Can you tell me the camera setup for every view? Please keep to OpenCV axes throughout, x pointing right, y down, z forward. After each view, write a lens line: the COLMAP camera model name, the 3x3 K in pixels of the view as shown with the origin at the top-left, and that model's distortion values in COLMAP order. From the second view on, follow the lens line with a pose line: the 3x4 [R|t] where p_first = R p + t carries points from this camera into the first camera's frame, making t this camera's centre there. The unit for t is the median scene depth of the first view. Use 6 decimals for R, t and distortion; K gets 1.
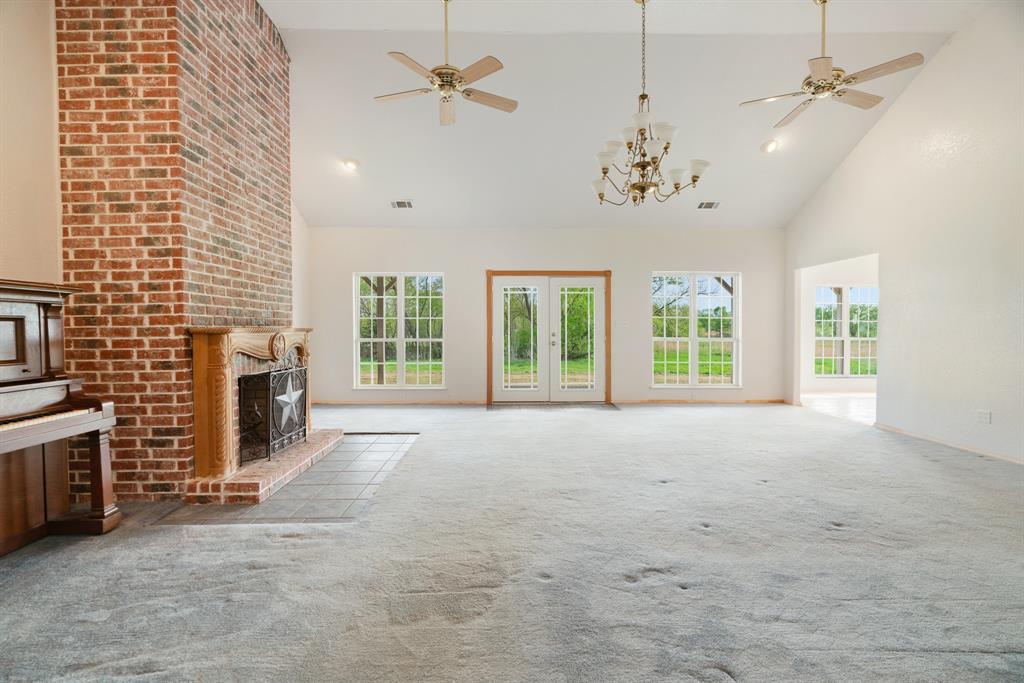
lens RADIAL K [[456.8, 0, 510.7], [0, 456.8, 339.1], [0, 0, 1]] dist [-0.000113, -0.000031]
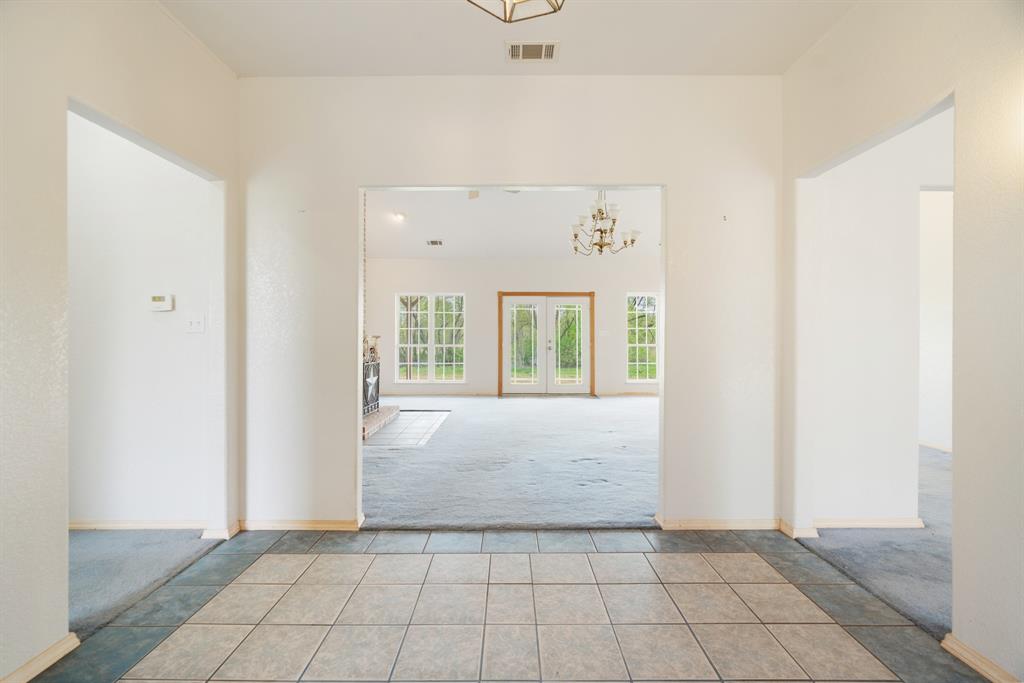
lens RADIAL K [[456.8, 0, 510.7], [0, 456.8, 339.1], [0, 0, 1]] dist [-0.000113, -0.000031]
pose [[0.999857, 0.002826, -0.016664, 0.005094], [-0.003148, 0.999808, -0.019364, 0.009295], [0.016606, 0.019414, 0.999674, -0.303578]]
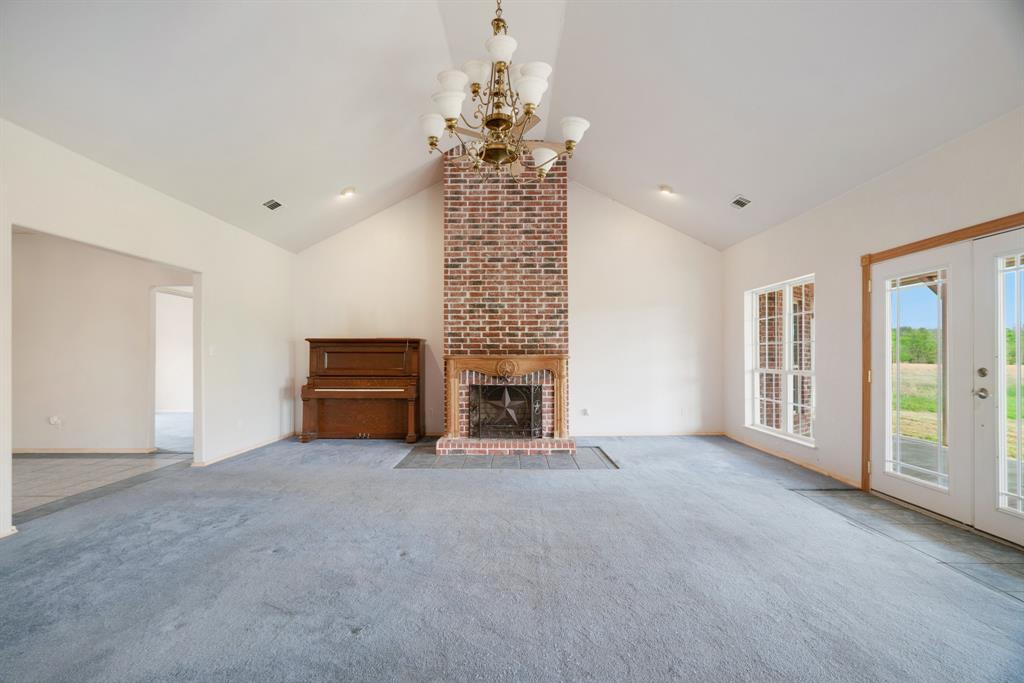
lens RADIAL K [[462.3, 0, 511.1], [0, 462.3, 351.6], [0, 0, 1]] dist [-0.001955, -0.000292]
pose [[-0.026005, -0.006955, -0.999638, 0.565315], [-0.024869, 0.999671, -0.006309, -0.016756], [0.999352, 0.024696, -0.026170, 0.602658]]
